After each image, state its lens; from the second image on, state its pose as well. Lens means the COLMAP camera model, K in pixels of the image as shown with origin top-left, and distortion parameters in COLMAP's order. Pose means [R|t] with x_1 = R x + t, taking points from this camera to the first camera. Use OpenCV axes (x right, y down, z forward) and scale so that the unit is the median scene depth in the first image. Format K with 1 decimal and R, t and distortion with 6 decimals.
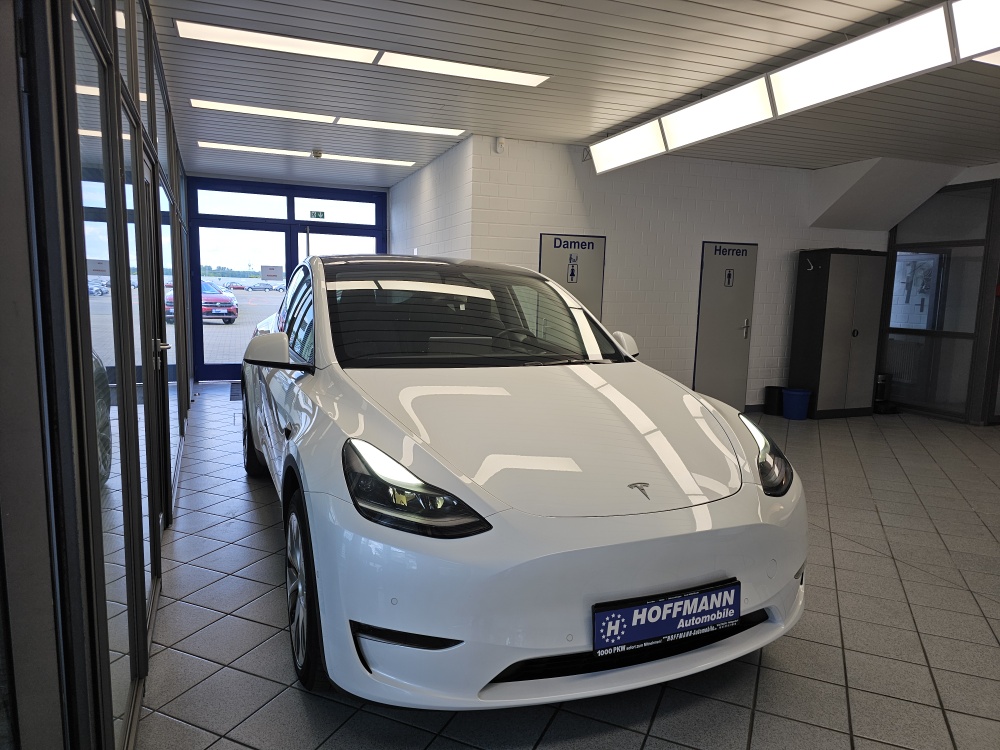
lens RADIAL K [[676.5, 0, 502.5], [0, 676.5, 381.6], [0, 0, 1]] dist [0.085989, -0.134631]
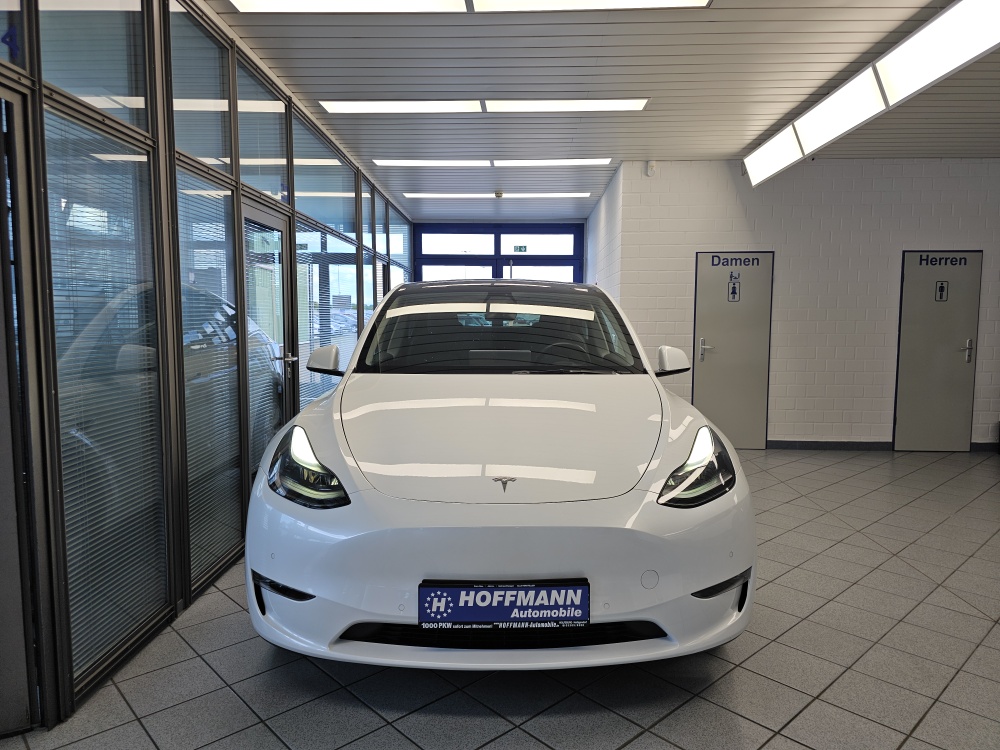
lens RADIAL K [[681.0, 0, 493.6], [0, 681.0, 369.1], [0, 0, 1]] dist [0.033902, -0.044829]
pose [[0.921898, 0.006868, -0.387371, 0.306600], [-0.030775, 0.997982, -0.055548, 0.020569], [0.386208, 0.063131, 0.920249, 0.004169]]
